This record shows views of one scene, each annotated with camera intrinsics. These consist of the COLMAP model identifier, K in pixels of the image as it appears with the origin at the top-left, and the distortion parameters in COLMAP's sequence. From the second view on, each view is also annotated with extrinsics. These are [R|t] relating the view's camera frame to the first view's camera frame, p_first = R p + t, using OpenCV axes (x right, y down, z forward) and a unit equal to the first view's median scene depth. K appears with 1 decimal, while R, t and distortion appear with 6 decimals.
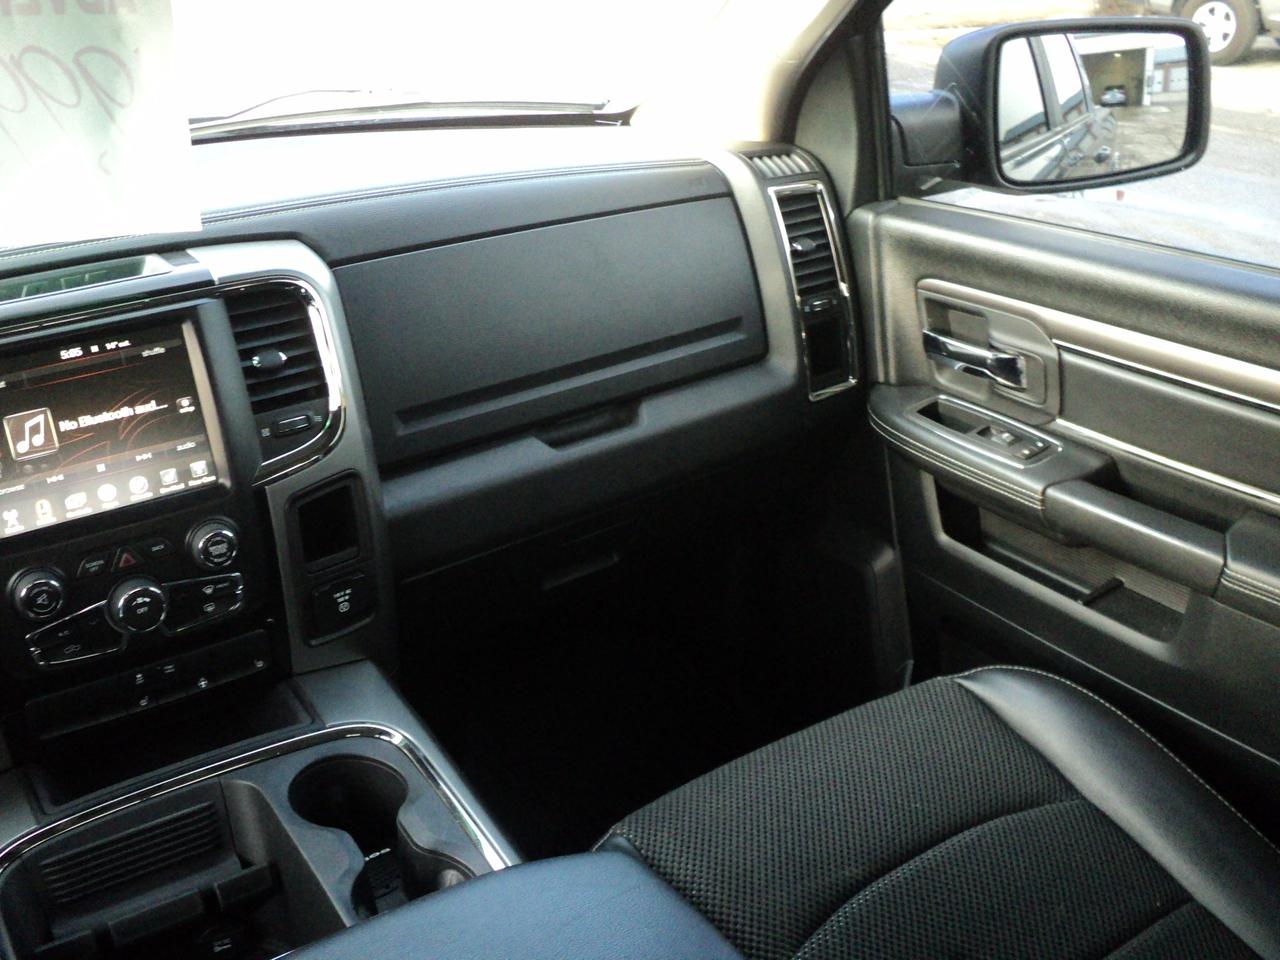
lens RADIAL K [[1330.2, 0, 613.2], [0, 1330.2, 477.8], [0, 0, 1]] dist [-0.199735, 0.211133]
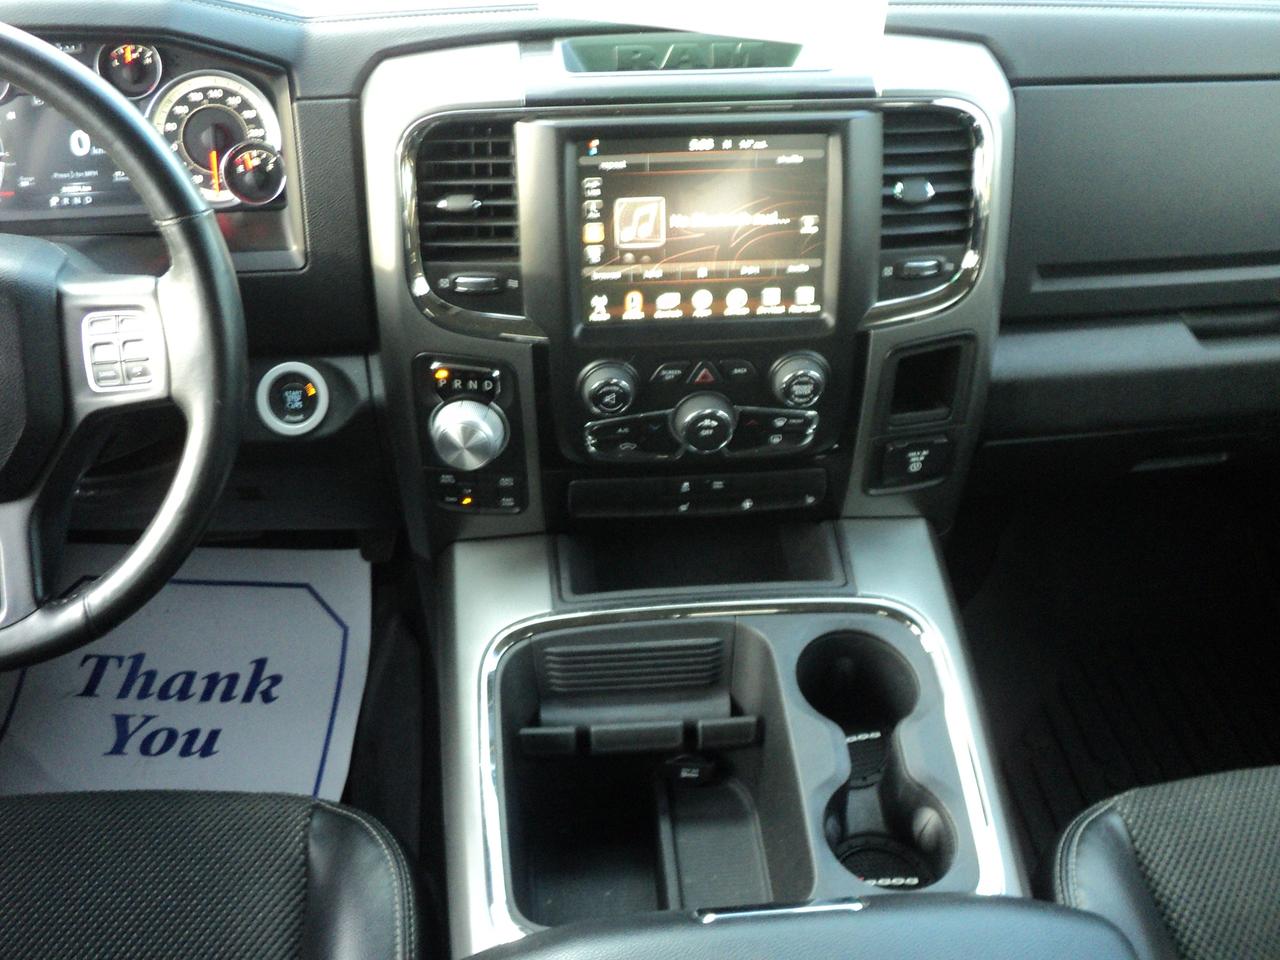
lens RADIAL K [[1330.2, 0, 613.2], [0, 1330.2, 477.8], [0, 0, 1]] dist [-0.199735, 0.211133]
pose [[0.877253, 0.338499, -0.340362, -0.078560], [-0.222282, 0.914897, 0.336977, -0.164605], [0.425463, -0.219958, 0.877838, 0.113504]]
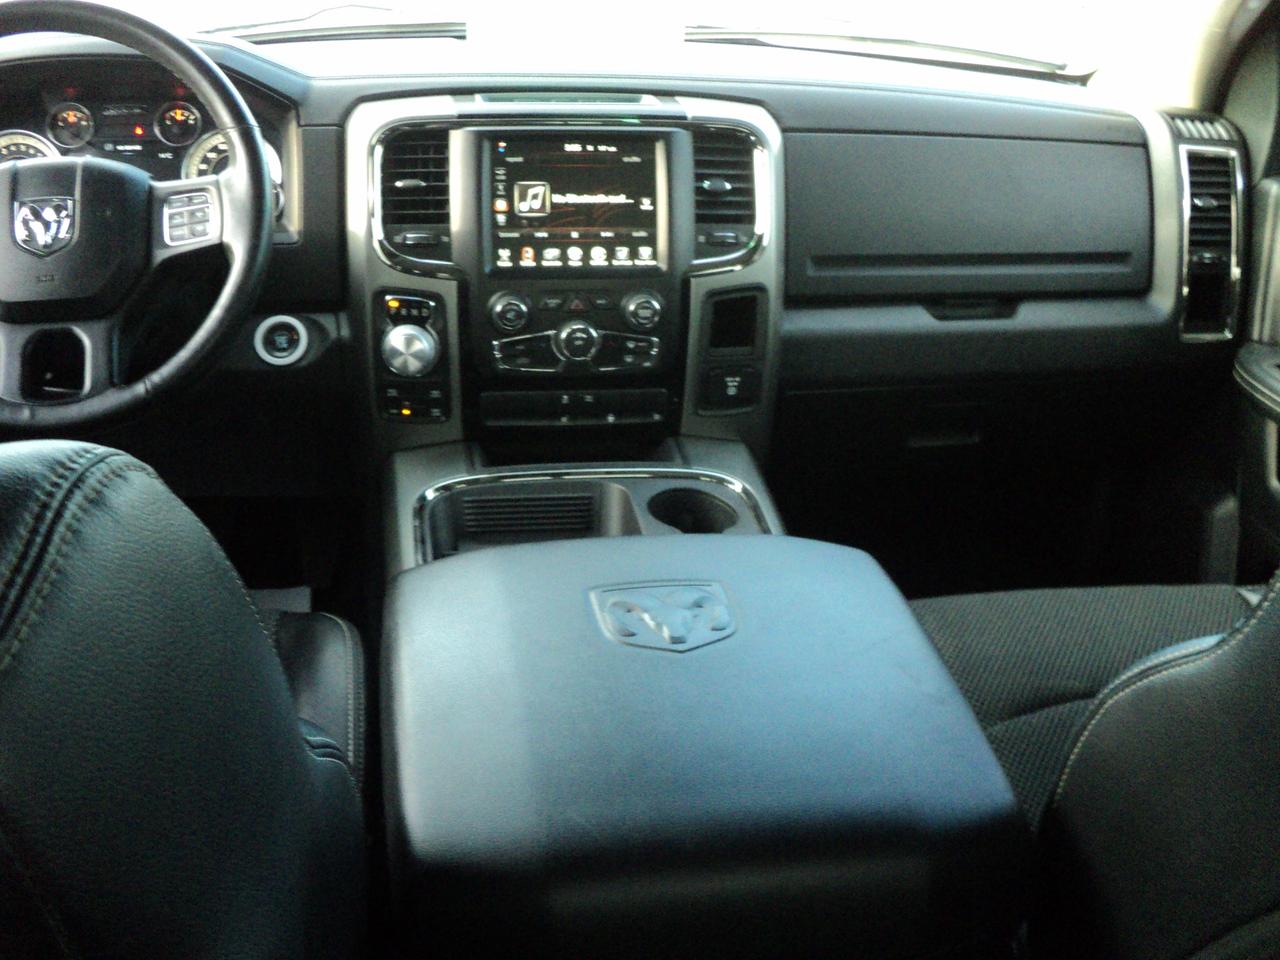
lens RADIAL K [[1330.2, 0, 613.2], [0, 1330.2, 477.8], [0, 0, 1]] dist [-0.199735, 0.211133]
pose [[0.906569, 0.225692, -0.356646, 0.174523], [-0.227836, 0.973012, 0.036596, 0.167198], [0.355280, 0.048079, 0.933523, -0.237208]]
